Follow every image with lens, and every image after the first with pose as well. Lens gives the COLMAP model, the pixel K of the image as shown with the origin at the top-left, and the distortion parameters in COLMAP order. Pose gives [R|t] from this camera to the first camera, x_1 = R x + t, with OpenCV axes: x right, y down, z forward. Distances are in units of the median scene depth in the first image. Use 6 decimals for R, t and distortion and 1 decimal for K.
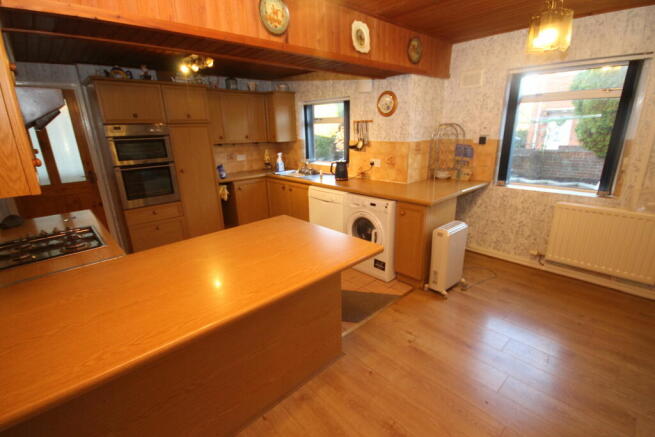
lens RADIAL K [[303.5, 0, 329.4], [0, 303.5, 223.3], [0, 0, 1]] dist [-0.002666, -0.005315]
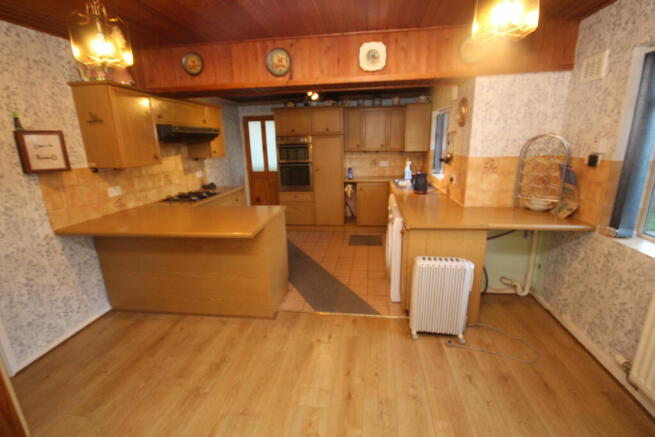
lens RADIAL K [[303.5, 0, 330.1], [0, 303.5, 223.1], [0, 0, 1]] dist [-0.002666, -0.005315]
pose [[0.635356, 0.212683, -0.742354, 0.653414], [-0.225128, 0.970580, 0.085389, -0.074435], [0.738675, 0.112872, 0.664545, 0.177705]]
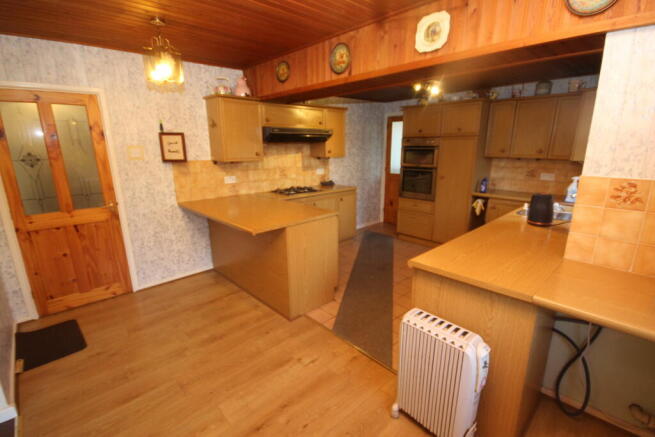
lens RADIAL K [[303.5, 0, 328.9], [0, 303.5, 223.6], [0, 0, 1]] dist [-0.002666, -0.005315]
pose [[0.007354, 0.276303, -0.961042, 0.715010], [-0.294902, 0.918924, 0.261938, -0.198672], [0.955499, 0.281487, 0.088240, 0.575756]]
